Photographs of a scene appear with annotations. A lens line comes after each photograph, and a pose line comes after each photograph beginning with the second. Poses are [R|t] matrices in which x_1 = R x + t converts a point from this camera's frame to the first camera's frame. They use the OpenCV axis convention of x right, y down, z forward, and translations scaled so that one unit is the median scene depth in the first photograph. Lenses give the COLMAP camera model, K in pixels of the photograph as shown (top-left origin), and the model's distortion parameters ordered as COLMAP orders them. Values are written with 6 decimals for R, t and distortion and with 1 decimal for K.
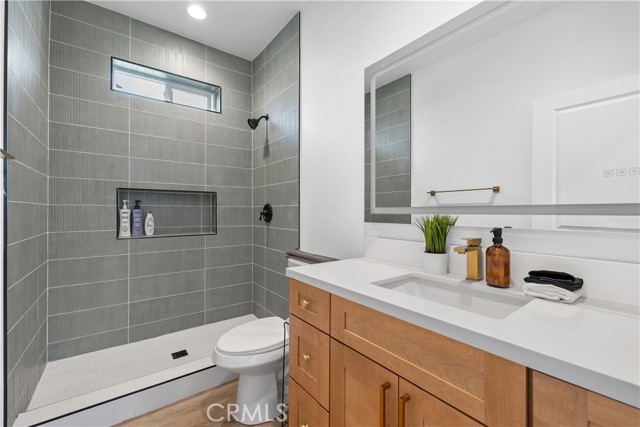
lens RADIAL K [[269.7, 0, 318.8], [0, 269.7, 210.2], [0, 0, 1]] dist [-0.002502, 0.000892]
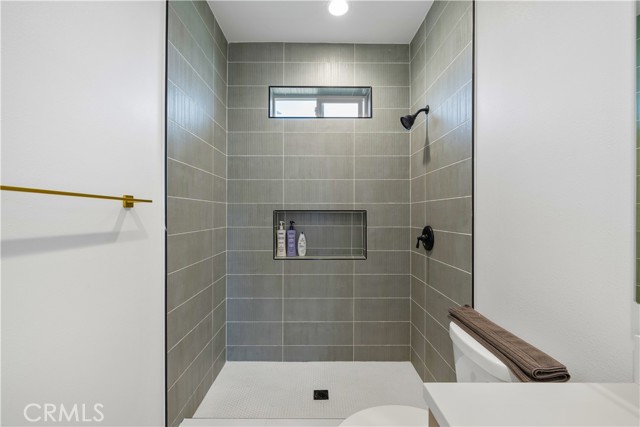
lens RADIAL K [[269.7, 0, 318.2], [0, 269.7, 214.3], [0, 0, 1]] dist [-0.002502, 0.000892]
pose [[0.798355, -0.000236, -0.602186, 0.018360], [0.002697, 0.999991, 0.003183, -0.064754], [0.602180, -0.004165, 0.798349, 0.246671]]
